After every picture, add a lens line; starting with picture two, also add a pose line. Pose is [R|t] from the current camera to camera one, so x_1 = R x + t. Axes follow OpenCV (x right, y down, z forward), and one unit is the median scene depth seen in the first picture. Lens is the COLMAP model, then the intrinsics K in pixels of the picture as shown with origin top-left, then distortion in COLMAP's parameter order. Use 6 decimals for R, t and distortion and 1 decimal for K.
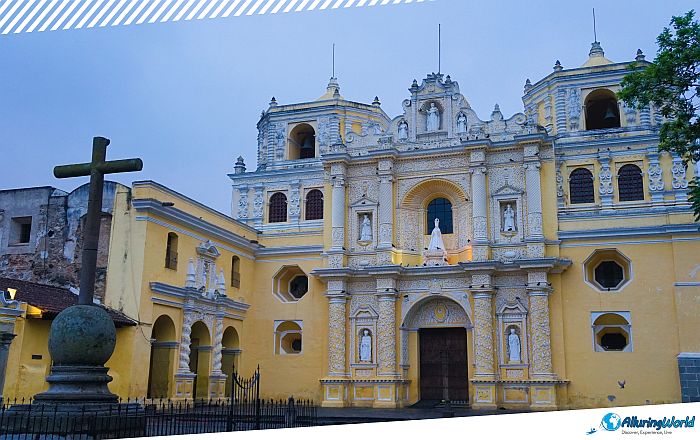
lens RADIAL K [[763.4, 0, 352.0], [0, 763.4, 203.8], [0, 0, 1]] dist [0.020282, 0.042525]
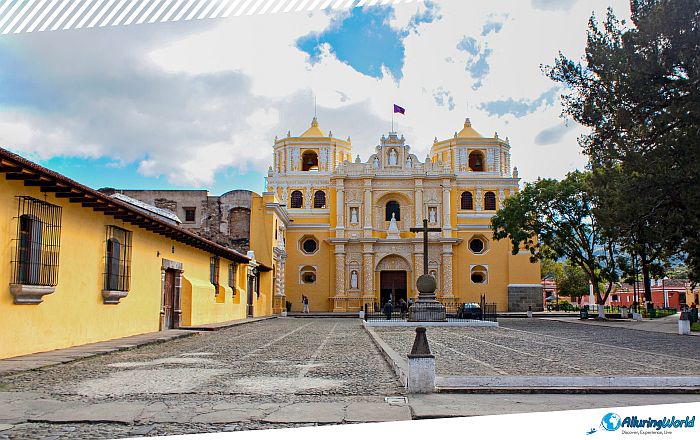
lens RADIAL K [[626.1, 0, 372.9], [0, 626.1, 220.1], [0, 0, 1]] dist [0.003643, 0.001862]
pose [[0.938714, 0.038336, 0.342558, -0.470010], [-0.073713, 0.993132, 0.090855, -0.101102], [-0.336722, -0.110538, 0.935093, -0.426872]]
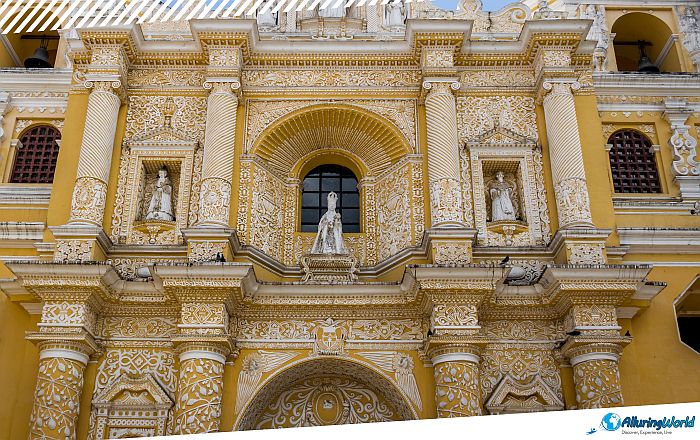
lens RADIAL K [[734.1, 0, 329.4], [0, 734.1, 280.2], [0, 0, 1]] dist [-0.007457, -0.007247]
pose [[0.941264, 0.134887, 0.309561, -0.013397], [-0.081067, 0.980207, -0.180615, 0.146647], [-0.327797, 0.144911, 0.933568, 0.629356]]
